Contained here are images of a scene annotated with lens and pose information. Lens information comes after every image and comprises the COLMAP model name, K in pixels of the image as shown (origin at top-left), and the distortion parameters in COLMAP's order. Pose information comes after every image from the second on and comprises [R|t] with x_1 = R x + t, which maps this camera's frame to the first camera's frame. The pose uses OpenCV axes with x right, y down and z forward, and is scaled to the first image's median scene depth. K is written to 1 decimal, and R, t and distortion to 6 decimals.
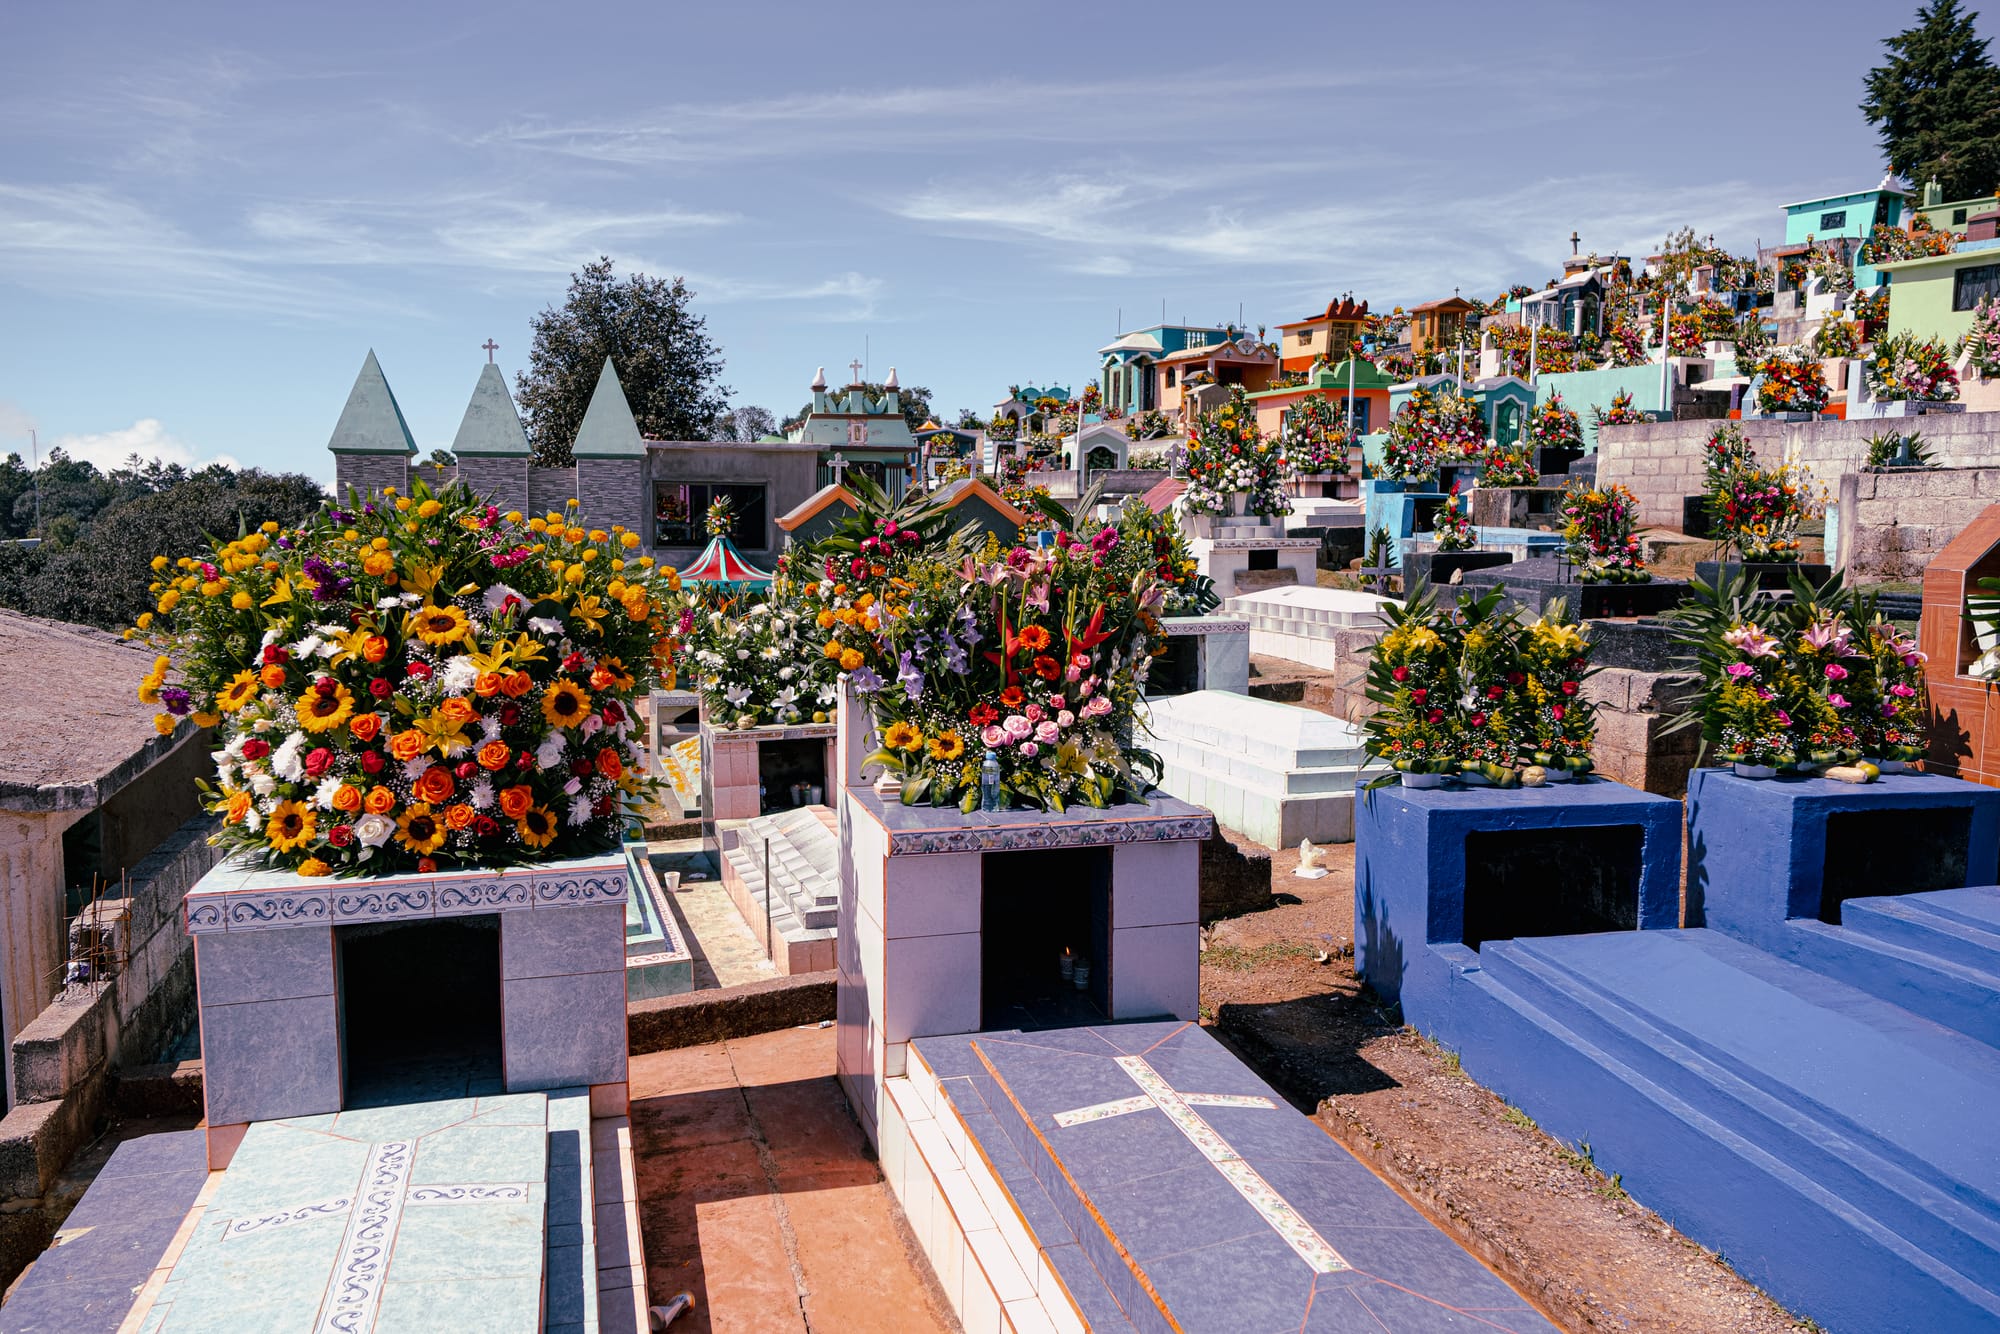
lens RADIAL K [[1433.3, 0, 1000.0], [0, 1433.3, 667.0], [0, 0, 1]] dist [0.009979, -0.007892]
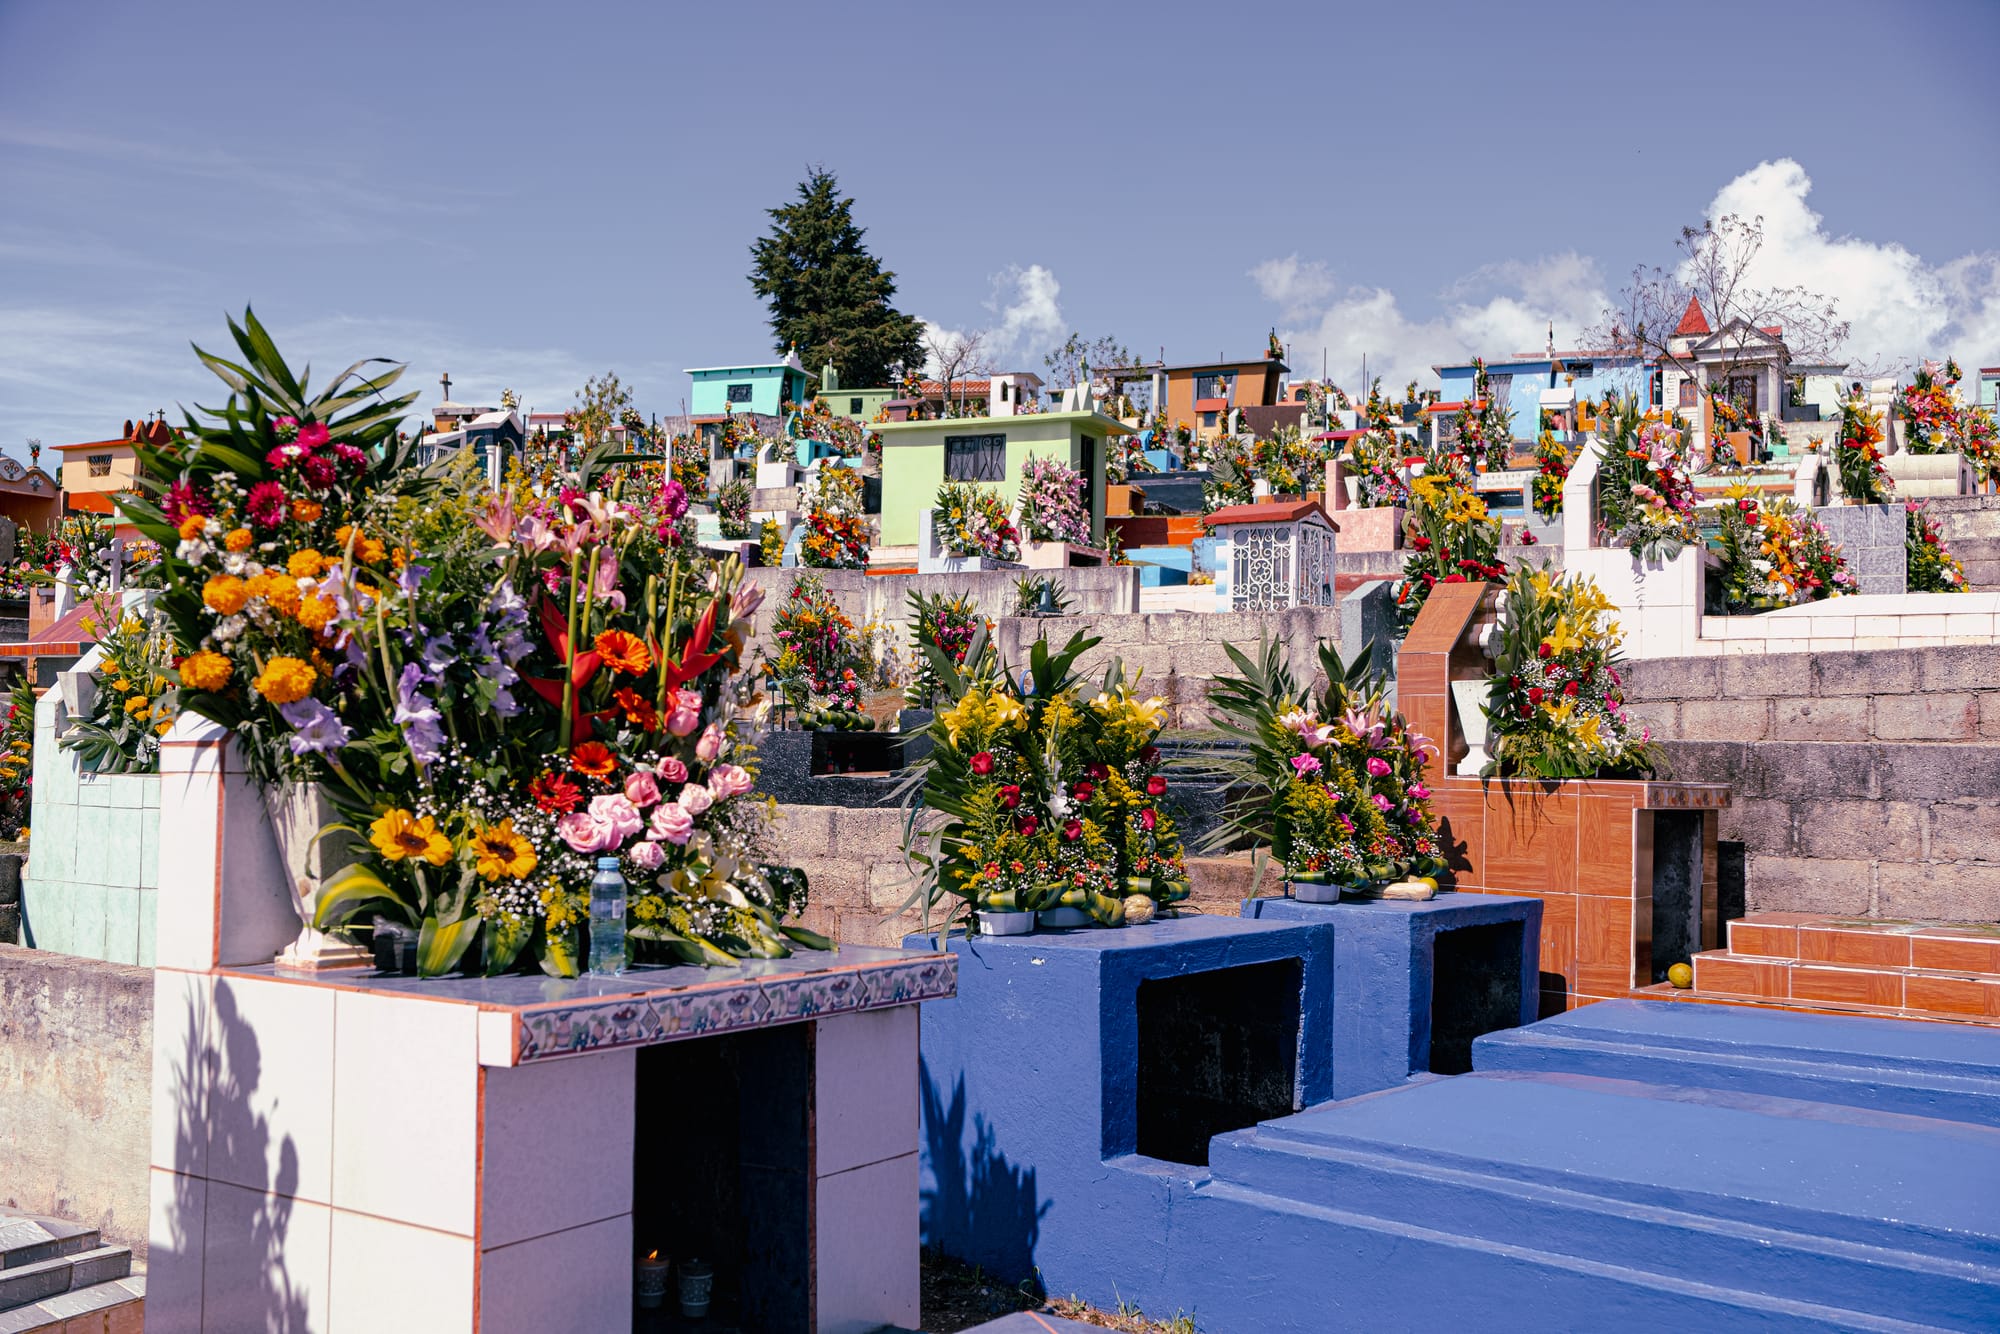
lens RADIAL K [[1910.7, 0, 1000.0], [0, 1910.7, 667.0], [0, 0, 1]] dist [-0.007232, 0.014786]
pose [[0.788586, 0.028053, 0.614285, -0.075133], [0.056272, 0.991475, -0.117517, 0.019047], [-0.612345, 0.127239, 0.780284, 0.088554]]
